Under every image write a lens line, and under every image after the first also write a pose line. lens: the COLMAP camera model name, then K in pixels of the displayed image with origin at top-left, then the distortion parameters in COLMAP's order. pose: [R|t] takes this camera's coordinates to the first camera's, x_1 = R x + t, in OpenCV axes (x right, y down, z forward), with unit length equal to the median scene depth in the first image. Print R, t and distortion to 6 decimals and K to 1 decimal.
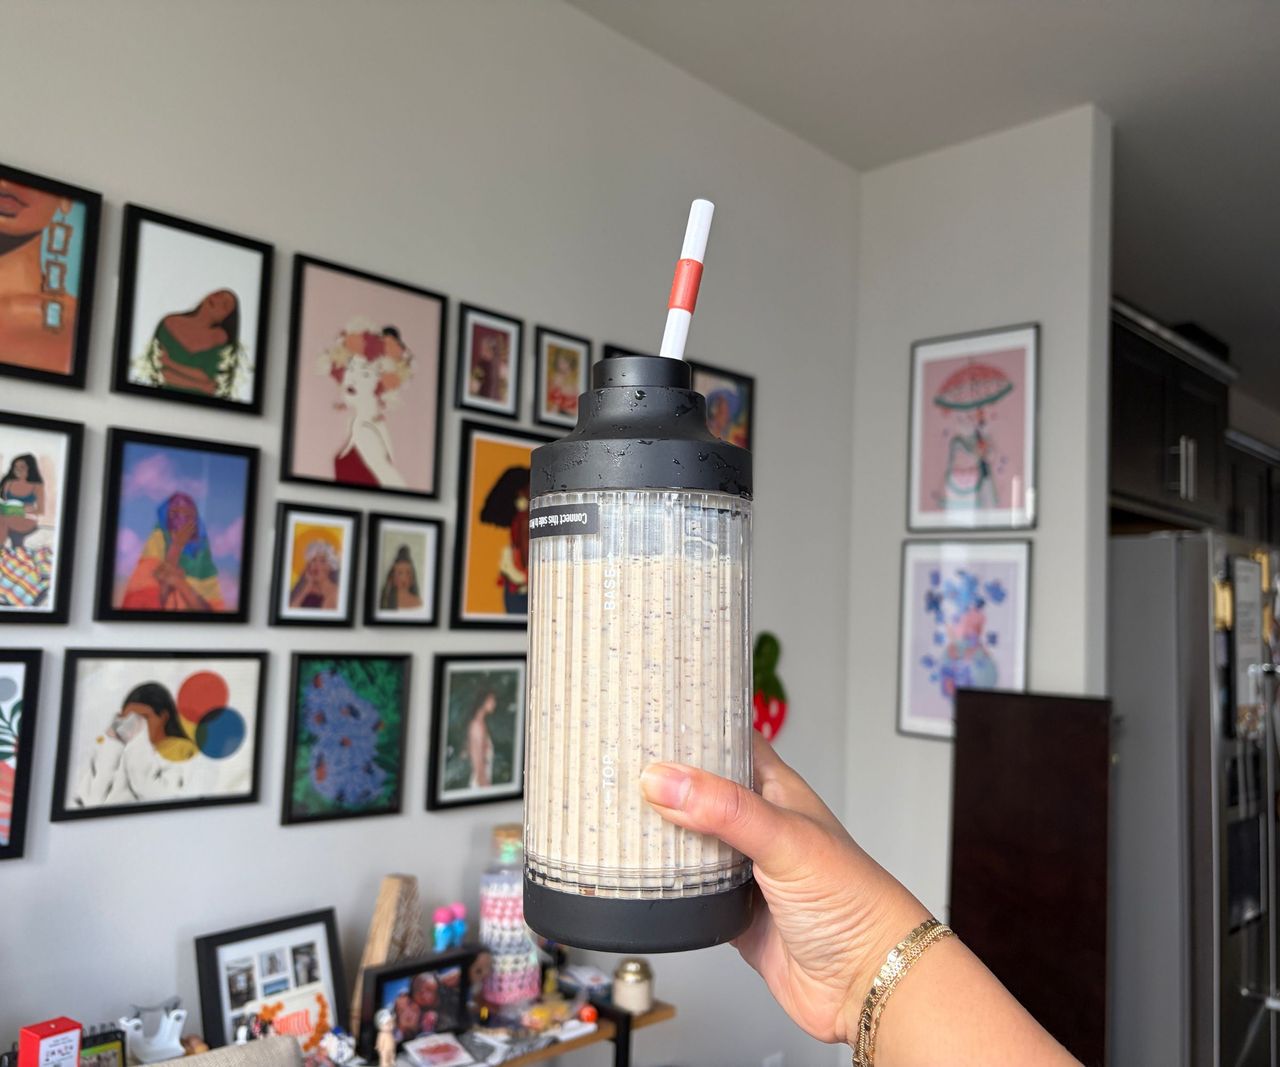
lens RADIAL K [[1091.6, 0, 631.5], [0, 1091.6, 528.7], [0, 0, 1]] dist [0.002130, 0.017312]
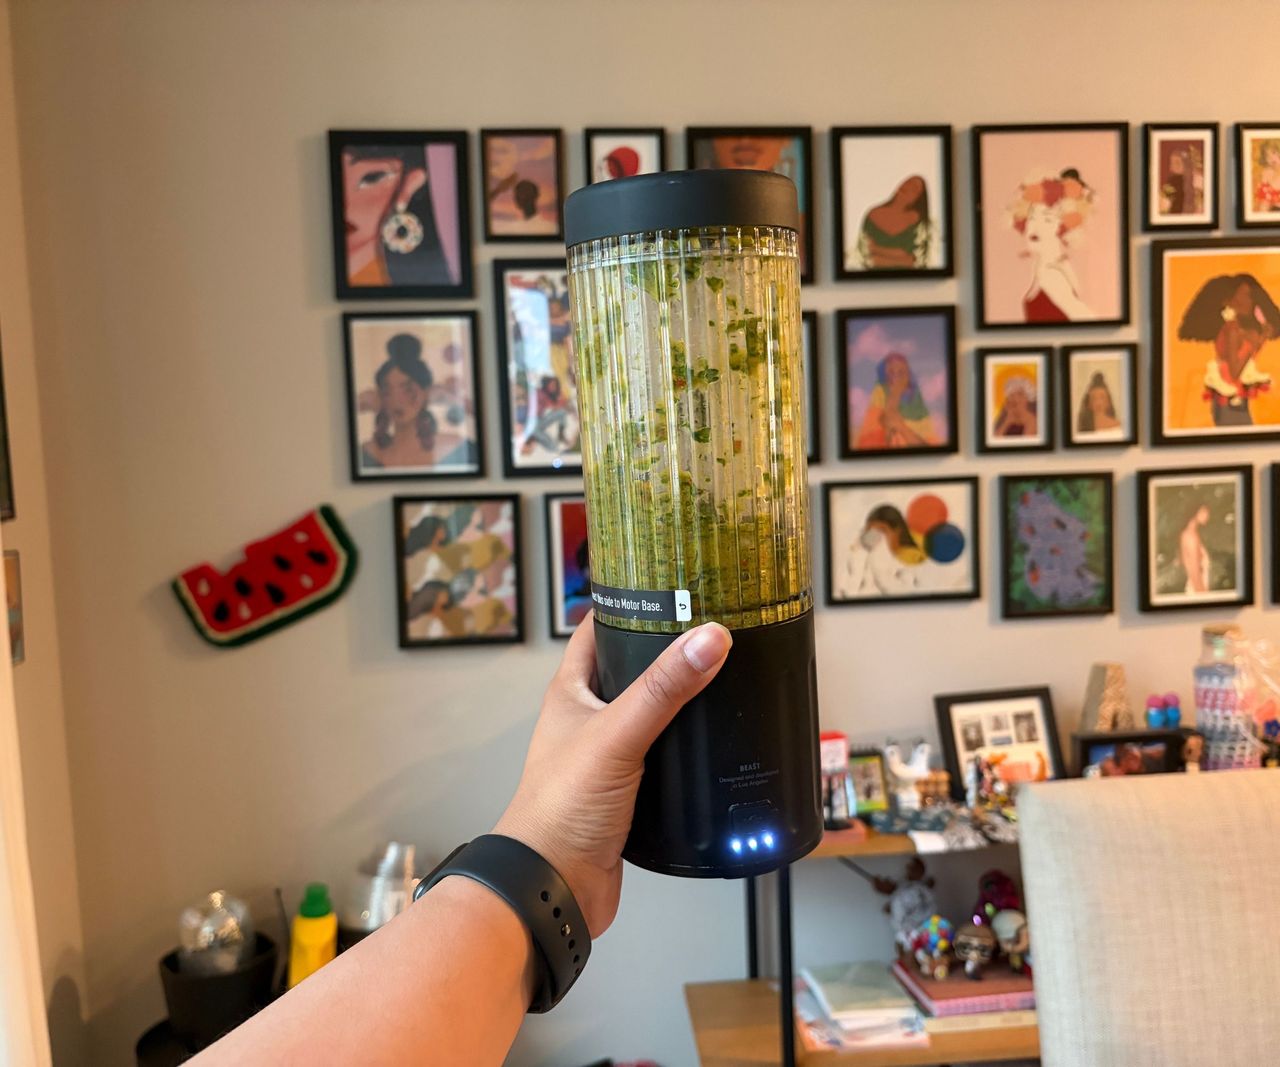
lens RADIAL K [[1091.6, 0, 630.9], [0, 1091.6, 536.9], [0, 0, 1]] dist [0.002130, 0.017312]
pose [[0.769331, -0.023209, -0.638429, 0.138320], [0.124551, 0.985612, 0.114259, -0.005585], [0.626592, -0.167420, 0.761152, -0.160176]]
